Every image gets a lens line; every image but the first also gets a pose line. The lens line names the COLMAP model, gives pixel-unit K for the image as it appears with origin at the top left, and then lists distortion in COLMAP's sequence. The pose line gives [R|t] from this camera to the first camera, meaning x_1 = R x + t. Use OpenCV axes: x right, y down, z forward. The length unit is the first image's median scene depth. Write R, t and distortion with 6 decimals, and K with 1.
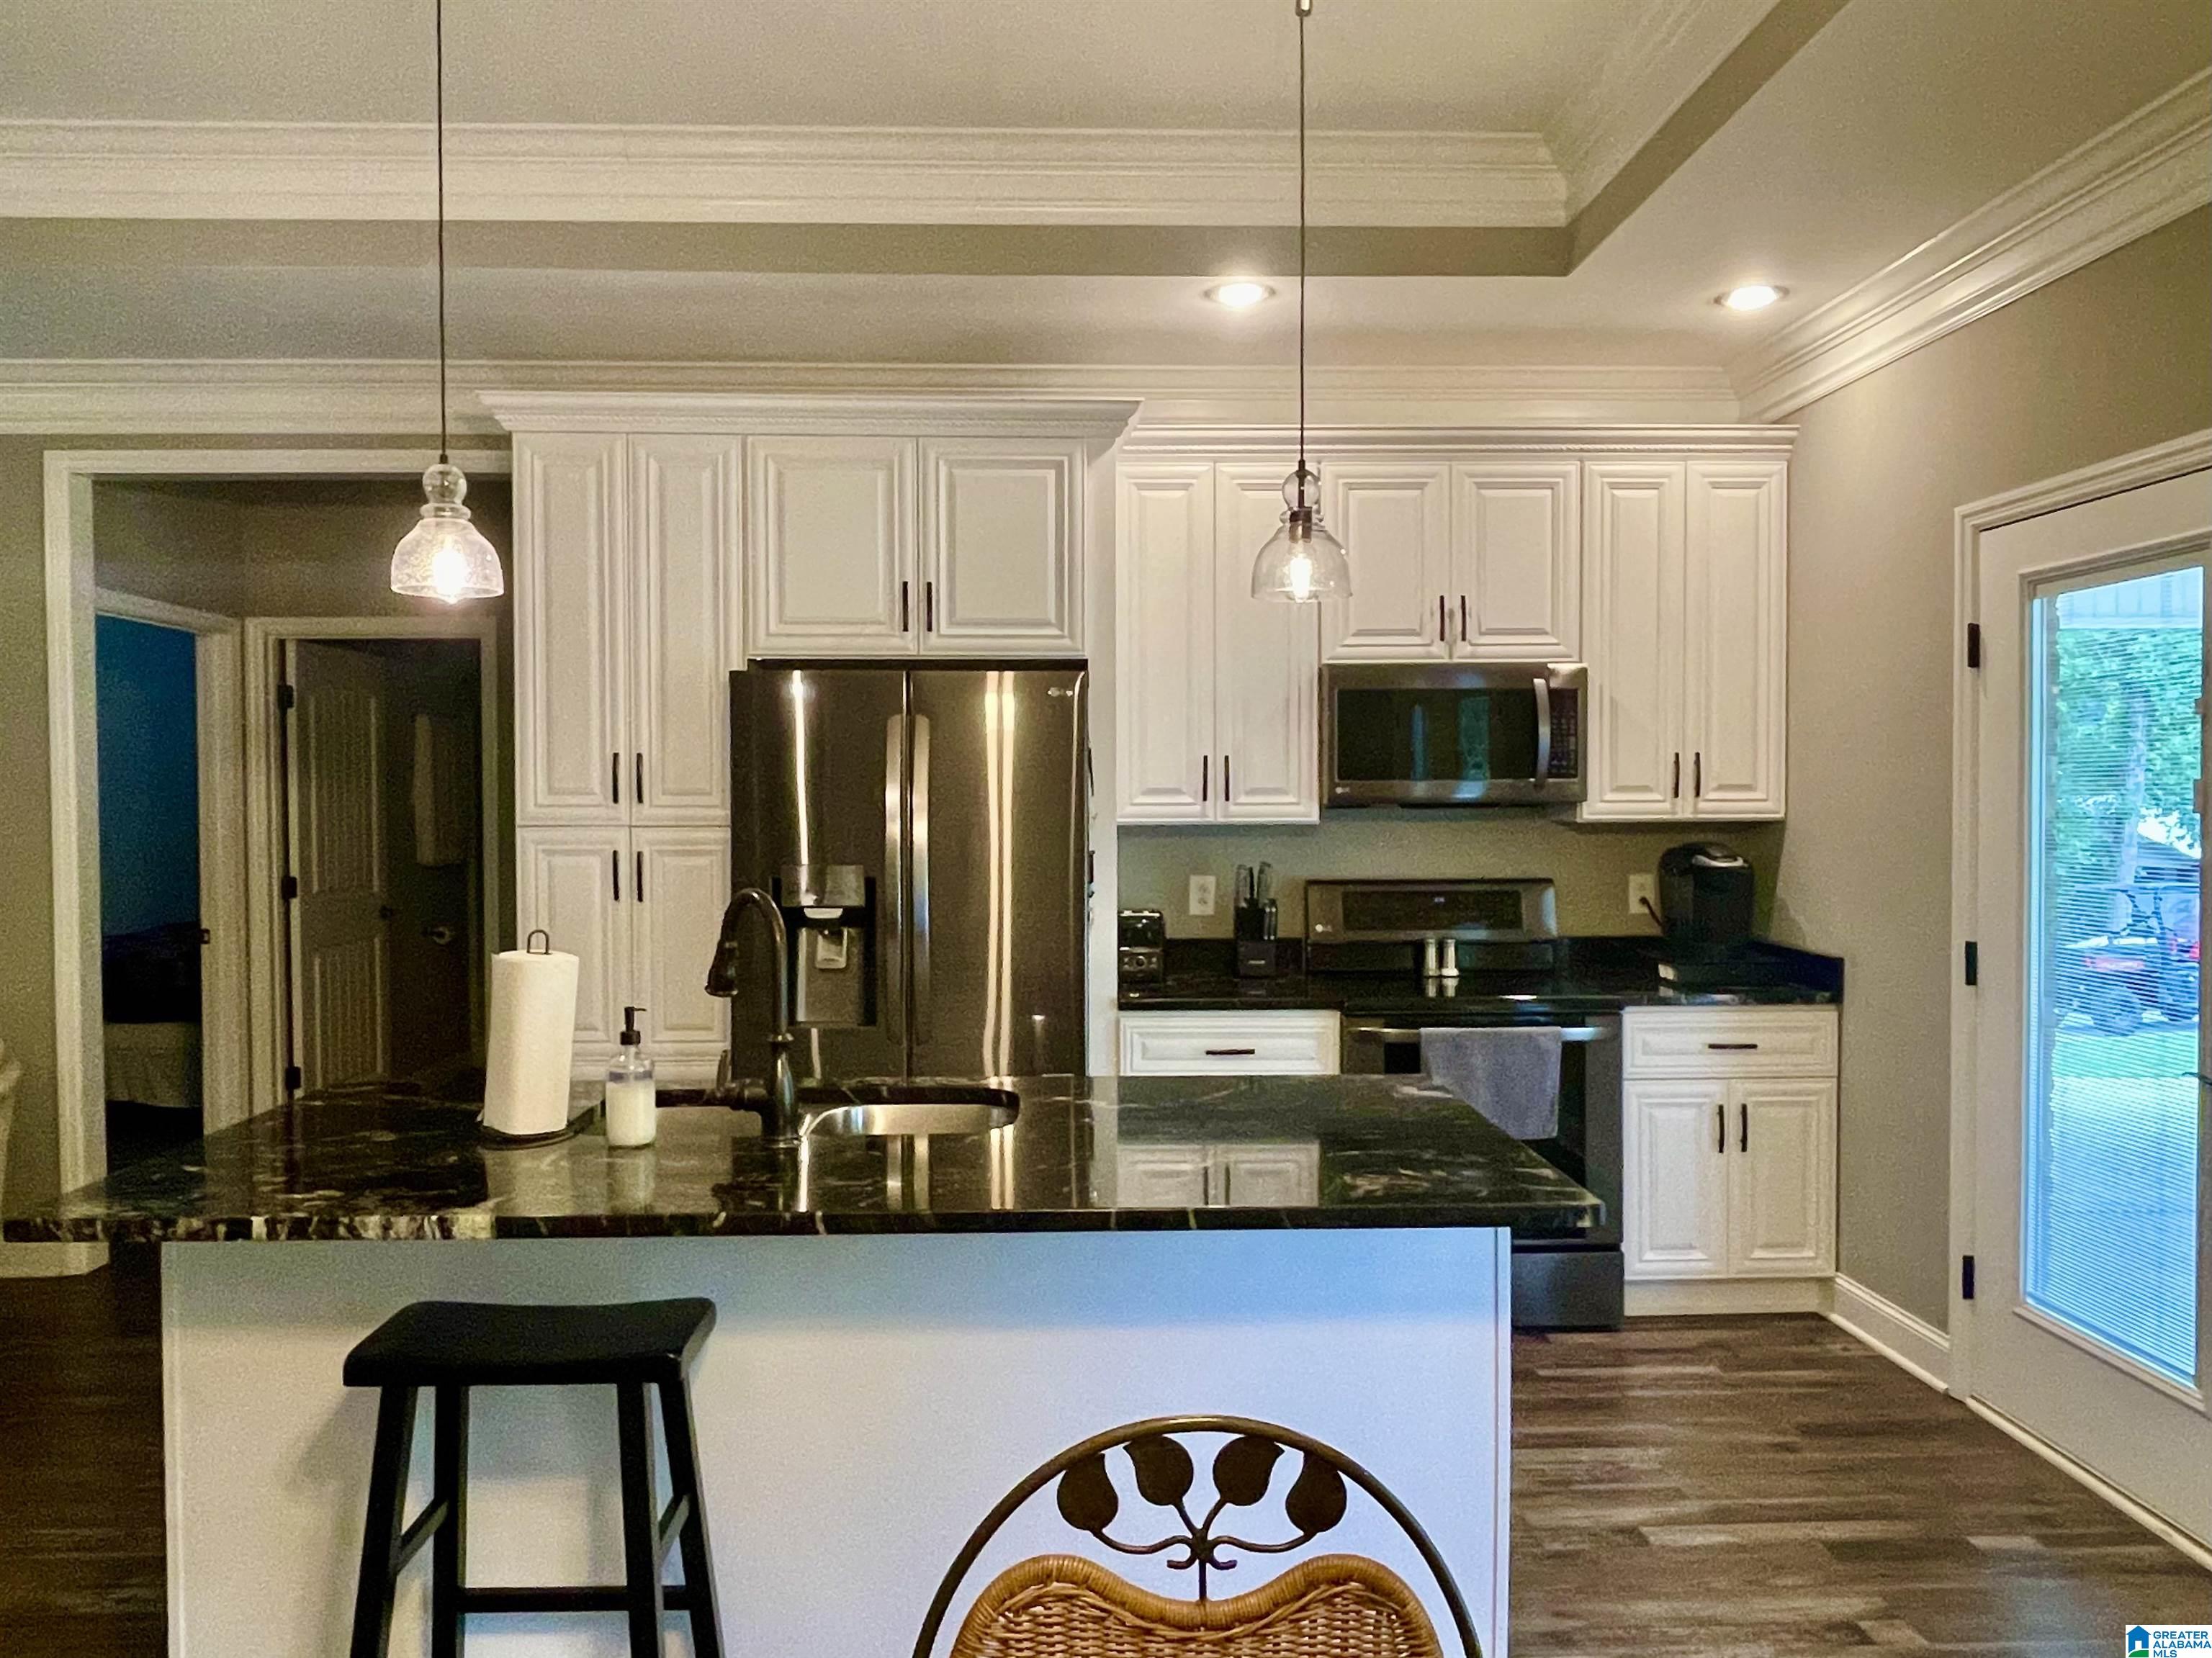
lens RADIAL K [[1517.2, 0, 1095.0], [0, 1517.2, 826.8], [0, 0, 1]] dist [0.023441, -0.049636]
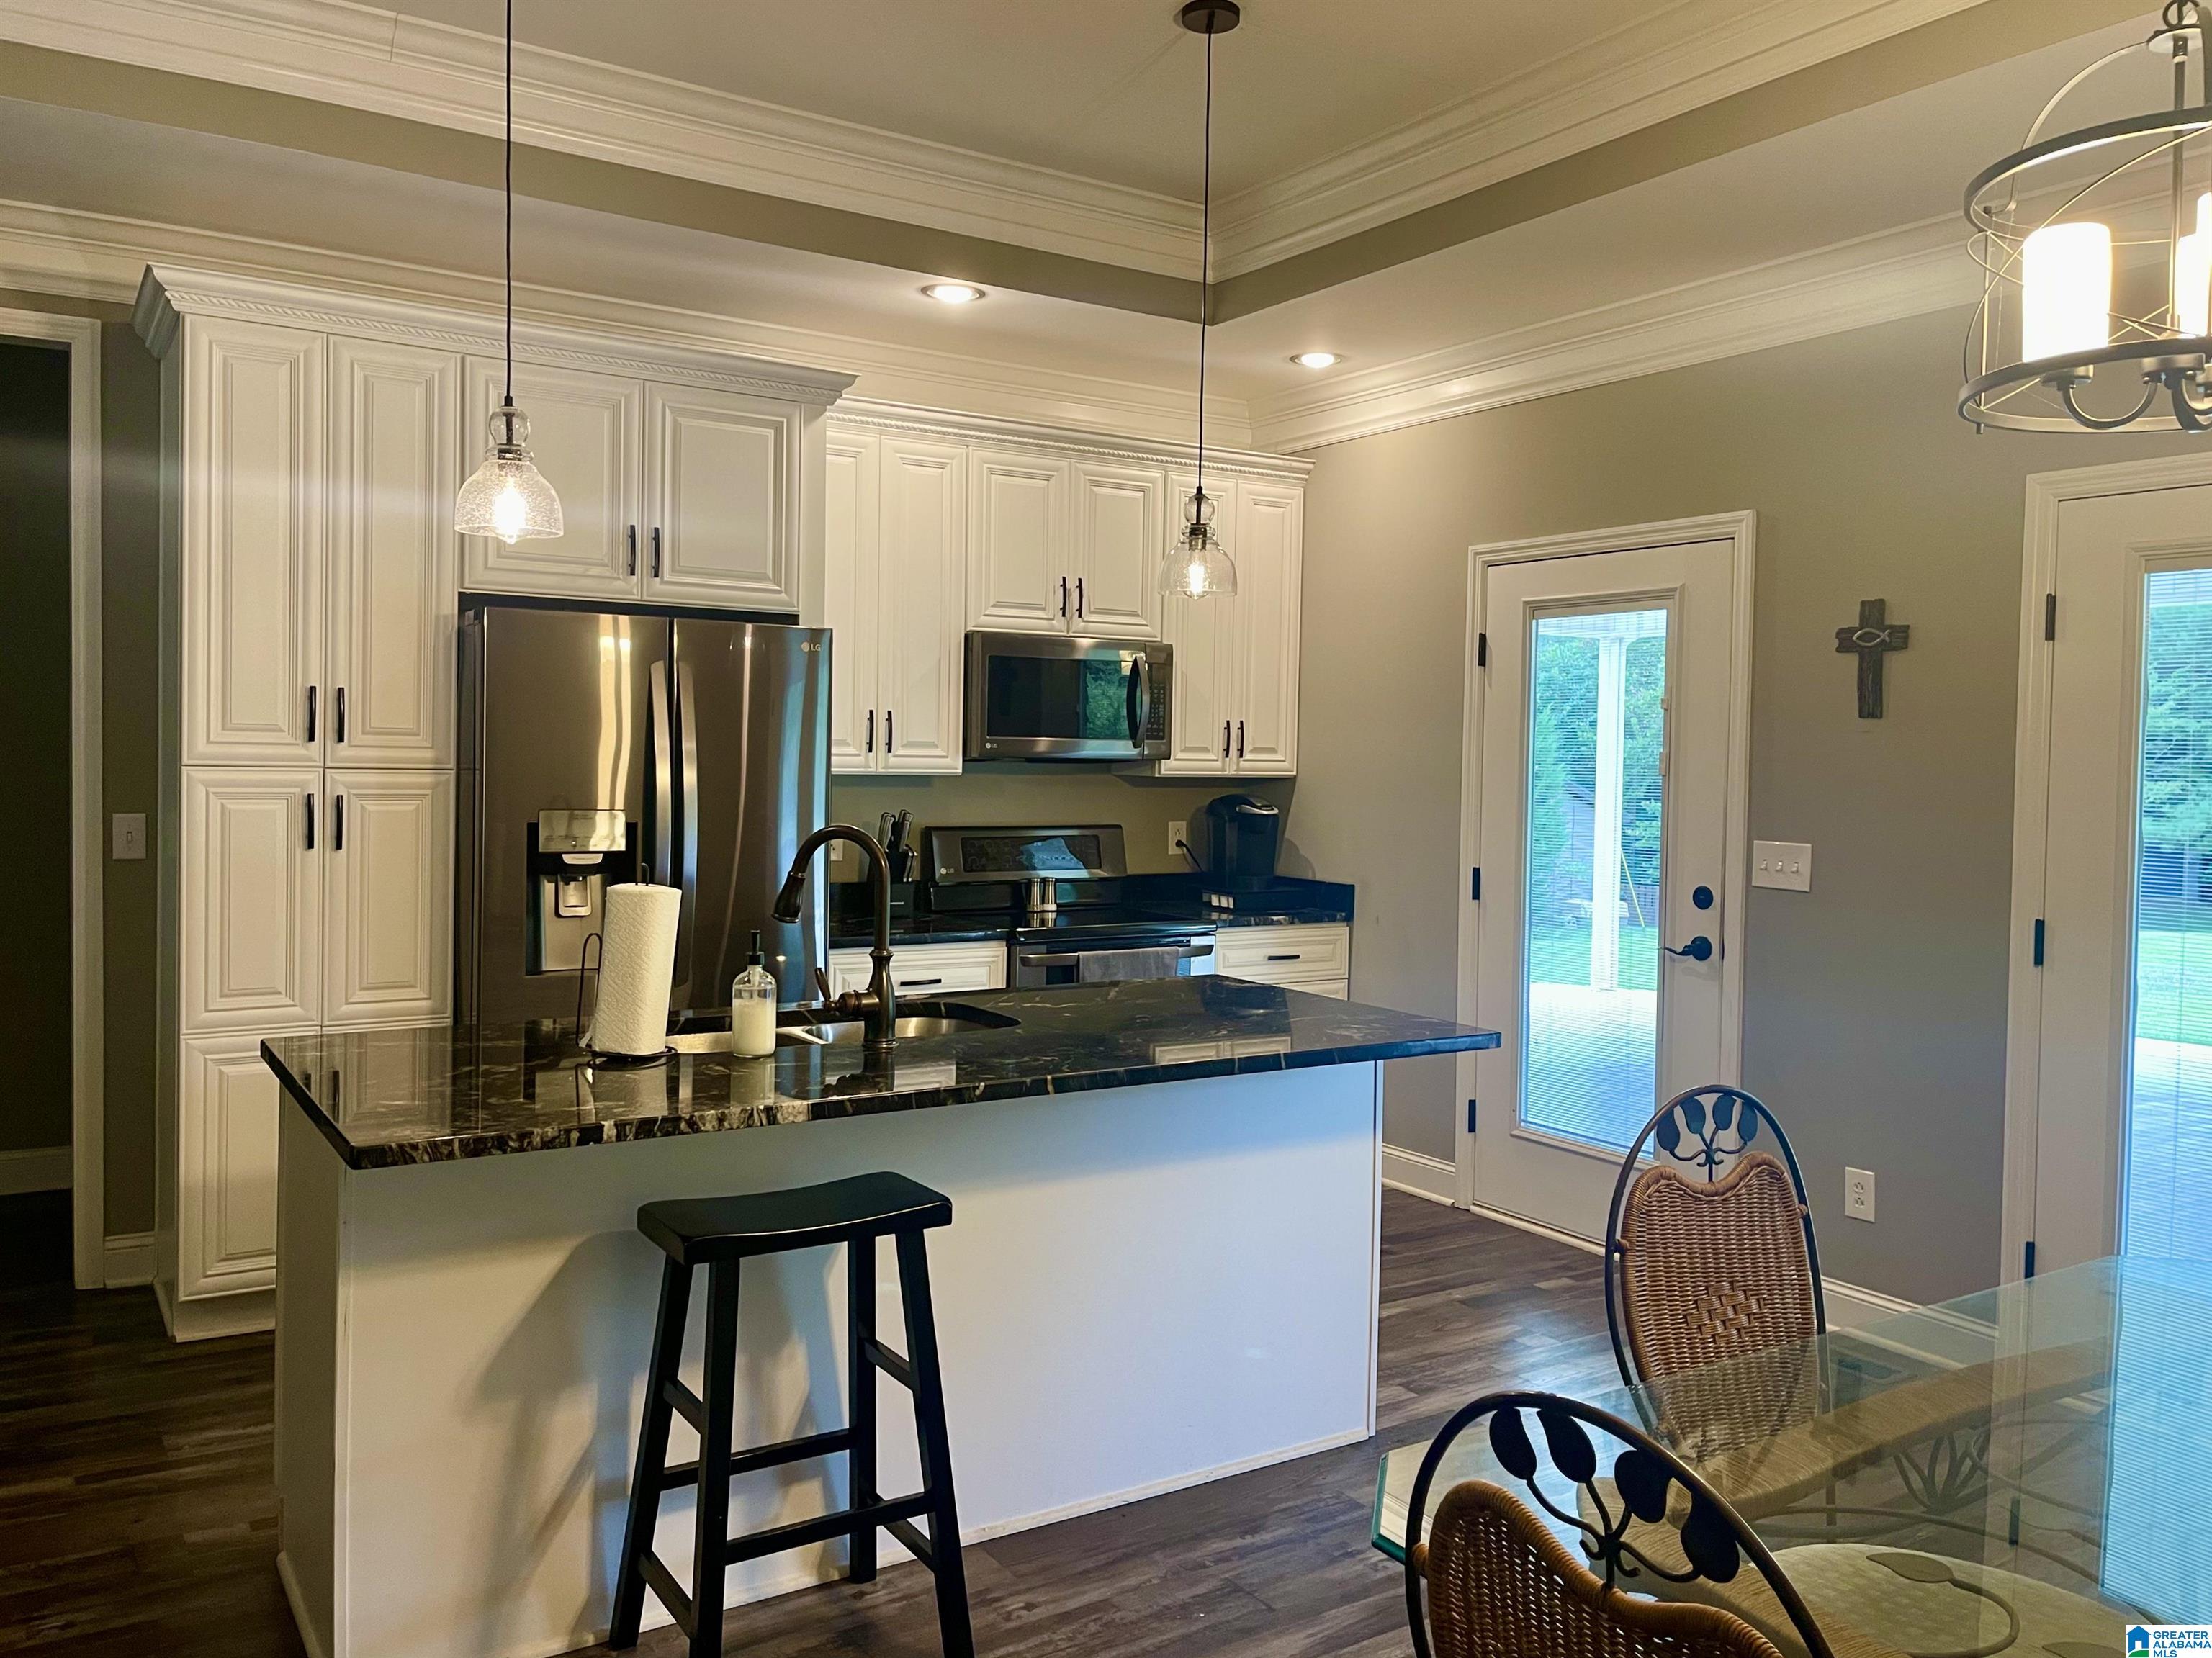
lens RADIAL K [[1675.9, 0, 1097.5], [0, 1675.9, 806.4], [0, 0, 1]] dist [0.057089, -0.003185]
pose [[0.859882, 0.003503, 0.510481, -0.422442], [-0.010660, 0.999882, 0.011095, 0.006798], [-0.510381, -0.014982, 0.859818, -0.105079]]
